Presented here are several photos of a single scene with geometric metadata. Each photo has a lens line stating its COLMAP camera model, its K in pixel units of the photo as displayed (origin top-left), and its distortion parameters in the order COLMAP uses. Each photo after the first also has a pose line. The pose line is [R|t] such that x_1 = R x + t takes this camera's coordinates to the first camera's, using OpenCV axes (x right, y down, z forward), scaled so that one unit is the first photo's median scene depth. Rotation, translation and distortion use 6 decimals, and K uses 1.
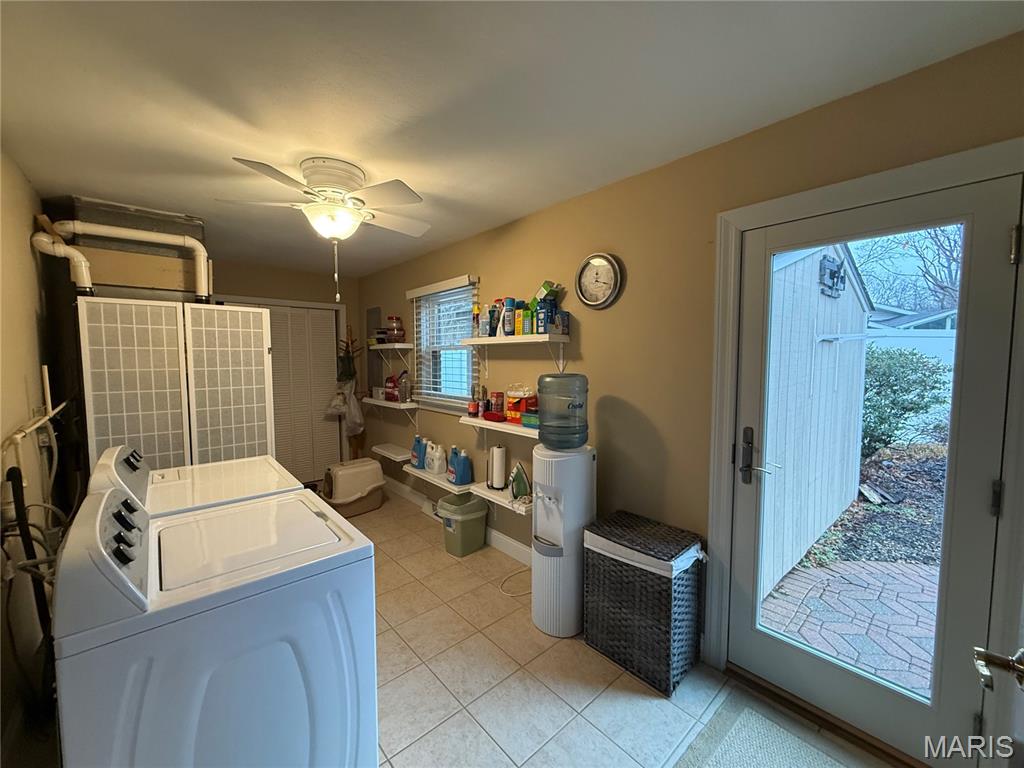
lens RADIAL K [[408.0, 0, 510.7], [0, 408.0, 384.1], [0, 0, 1]] dist [-0.001444, 0.001207]
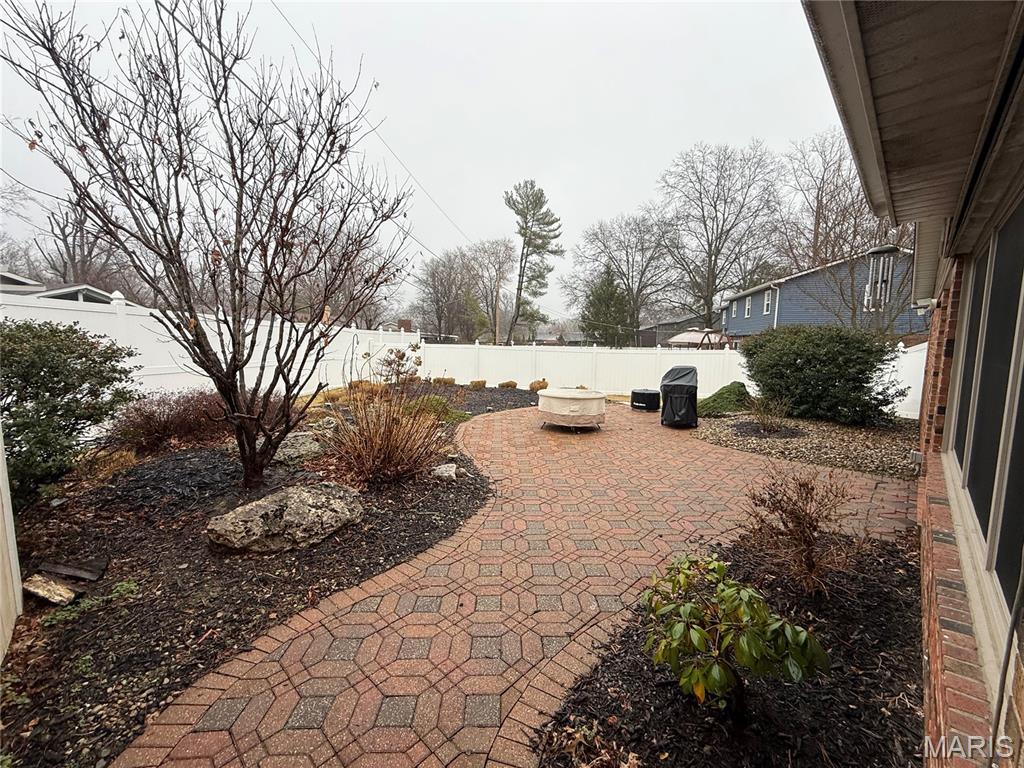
lens RADIAL K [[408.0, 0, 512.5], [0, 408.0, 381.2], [0, 0, 1]] dist [-0.001444, 0.001207]
pose [[-0.064105, -0.100544, 0.992865, 0.324163], [0.055284, 0.993026, 0.104130, -0.026489], [-0.996411, 0.061565, -0.058100, 0.393268]]
